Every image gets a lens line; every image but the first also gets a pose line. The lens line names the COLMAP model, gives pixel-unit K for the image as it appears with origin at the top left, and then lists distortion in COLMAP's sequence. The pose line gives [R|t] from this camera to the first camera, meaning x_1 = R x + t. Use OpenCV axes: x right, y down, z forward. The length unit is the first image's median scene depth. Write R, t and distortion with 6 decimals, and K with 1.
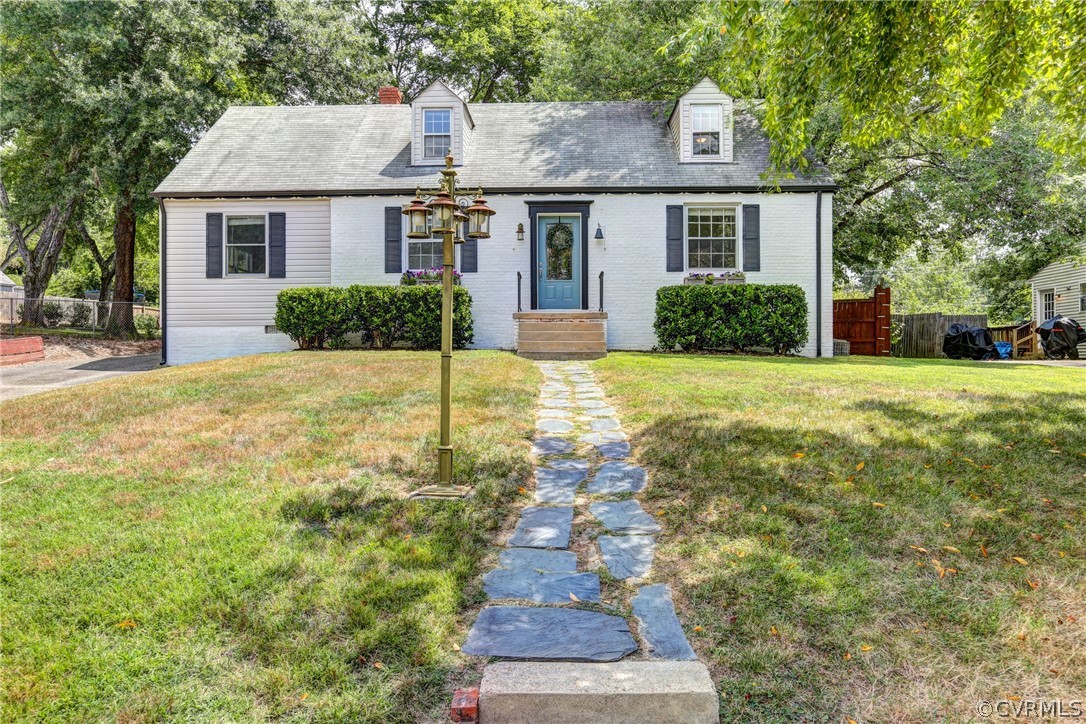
lens RADIAL K [[808.8, 0, 543.0], [0, 808.8, 362.0], [0, 0, 1]] dist [-0.014291, -0.002663]
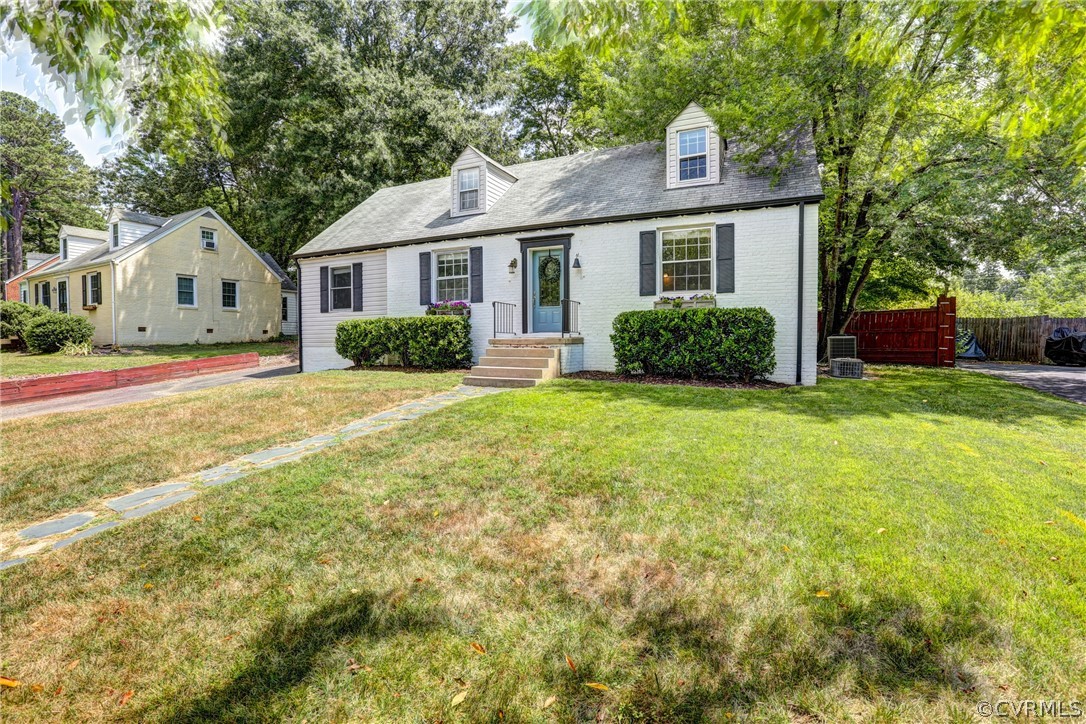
lens RADIAL K [[509.6, 0, 542.3], [0, 509.6, 366.9], [0, 0, 1]] dist [-0.064703, 0.027262]
pose [[0.916934, 0.017957, -0.398635, 0.297827], [0.001852, 0.998785, 0.049251, -0.052761], [0.399035, -0.045898, 0.915786, 0.345822]]
